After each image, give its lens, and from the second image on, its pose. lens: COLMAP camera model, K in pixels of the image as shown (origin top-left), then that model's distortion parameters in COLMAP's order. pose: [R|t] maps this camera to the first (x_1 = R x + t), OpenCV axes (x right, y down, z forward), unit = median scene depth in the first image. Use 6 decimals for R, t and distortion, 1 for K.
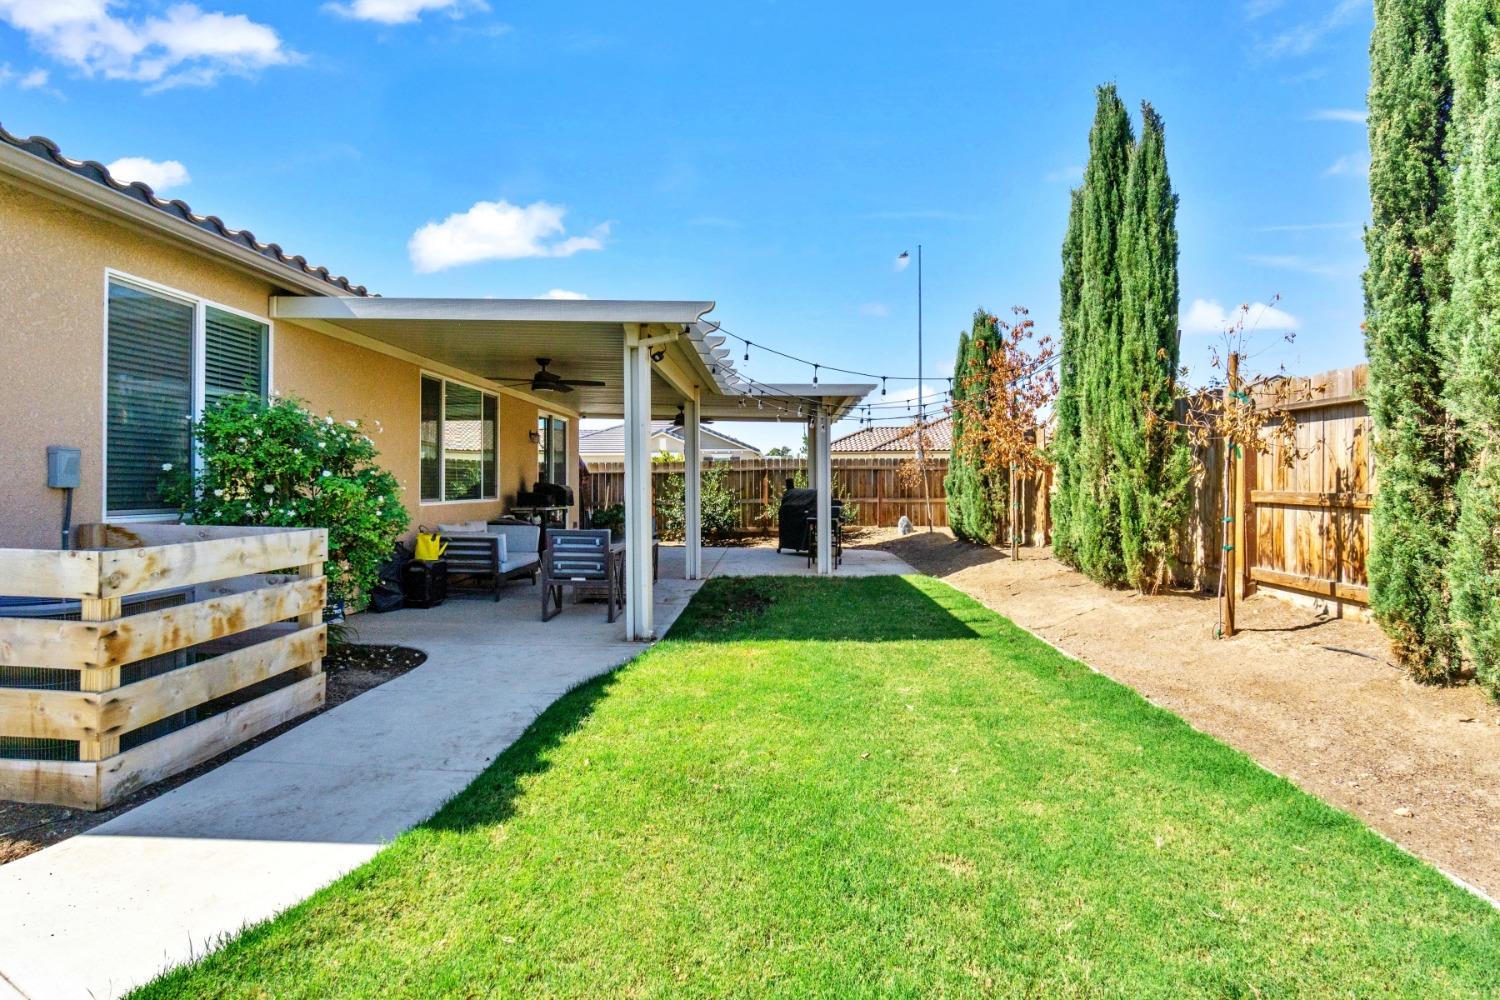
lens RADIAL K [[775.2, 0, 750.4], [0, 775.2, 477.4], [0, 0, 1]] dist [-0.003702, -0.000717]
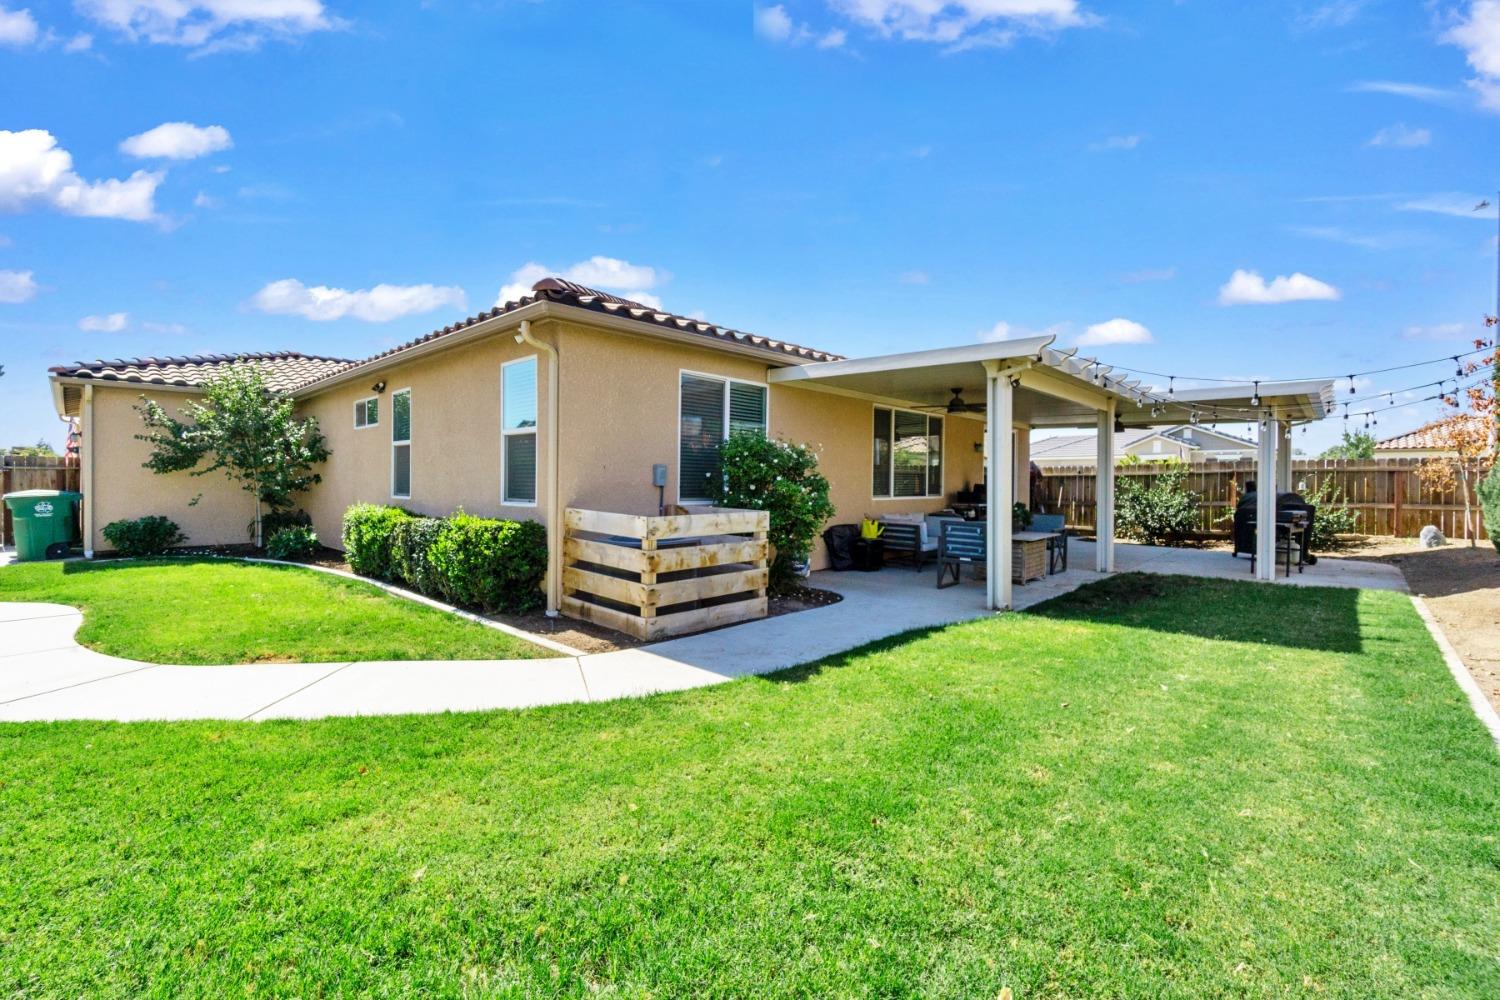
lens RADIAL K [[653.0, 0, 747.4], [0, 653.0, 477.4], [0, 0, 1]] dist [-0.001915, -0.000410]
pose [[0.758049, -0.000118, -0.652198, 0.304795], [-0.000977, 0.999999, -0.001317, -0.004897], [0.652197, 0.001636, 0.758048, -0.092566]]
